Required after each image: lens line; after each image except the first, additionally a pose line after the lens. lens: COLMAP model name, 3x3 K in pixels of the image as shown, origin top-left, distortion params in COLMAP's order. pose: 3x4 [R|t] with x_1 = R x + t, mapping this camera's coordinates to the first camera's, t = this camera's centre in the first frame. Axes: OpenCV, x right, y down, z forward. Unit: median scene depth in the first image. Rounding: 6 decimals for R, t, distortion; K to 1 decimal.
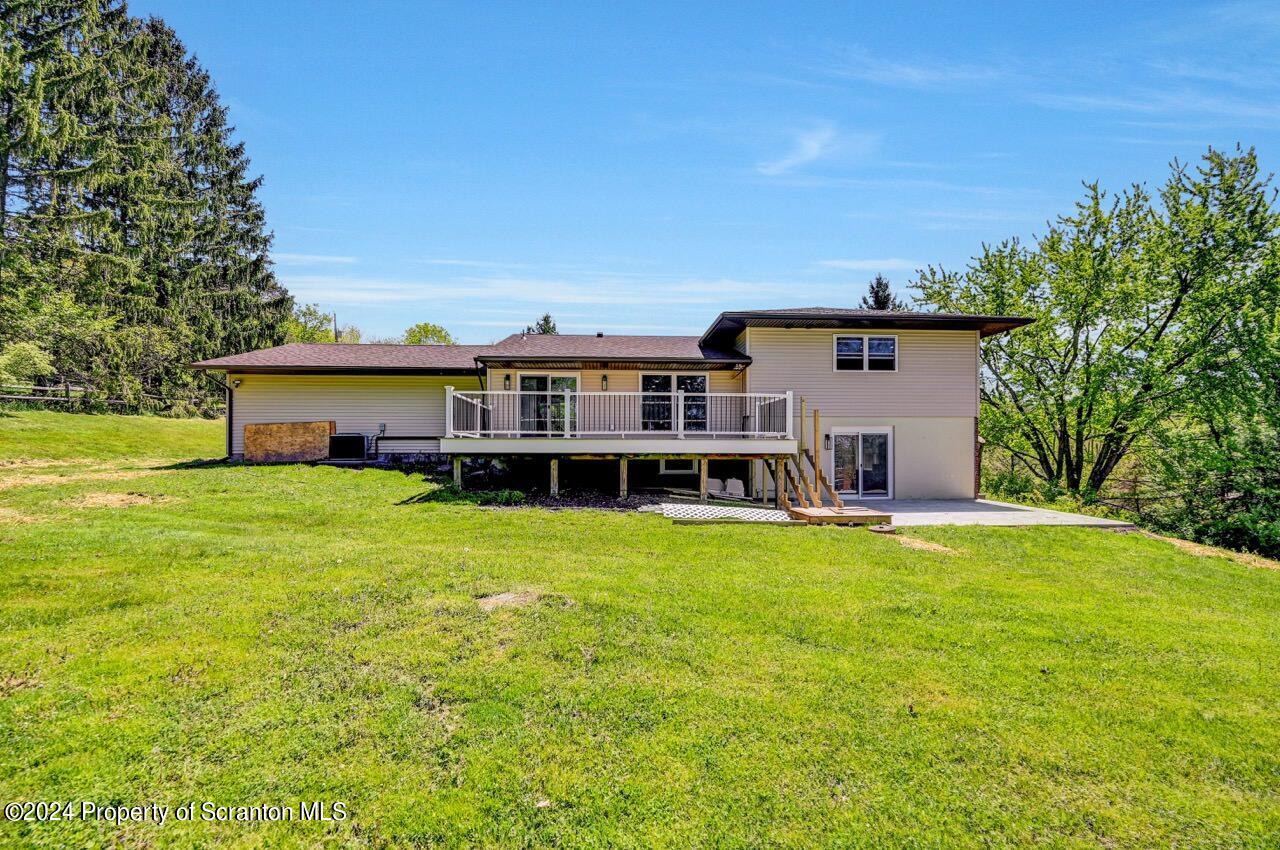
lens RADIAL K [[514.4, 0, 649.2], [0, 514.4, 428.4], [0, 0, 1]] dist [0.001743, 0.000120]
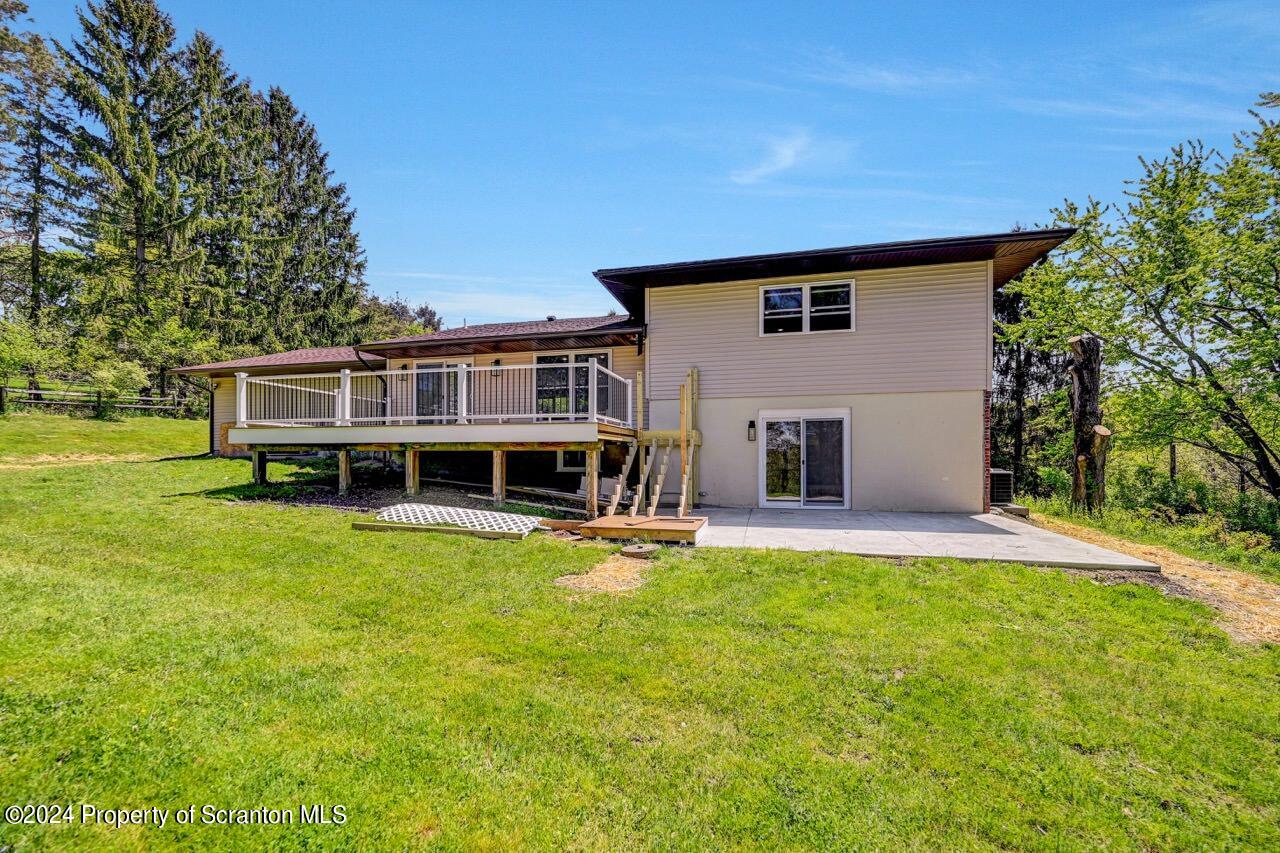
lens RADIAL K [[518.8, 0, 635.8], [0, 518.8, 429.7], [0, 0, 1]] dist [0.002456, 0.000517]
pose [[0.952564, -0.014663, -0.303986, 0.407845], [0.013277, 0.999890, -0.006625, 0.027538], [0.304050, 0.002275, 0.952653, 0.222355]]
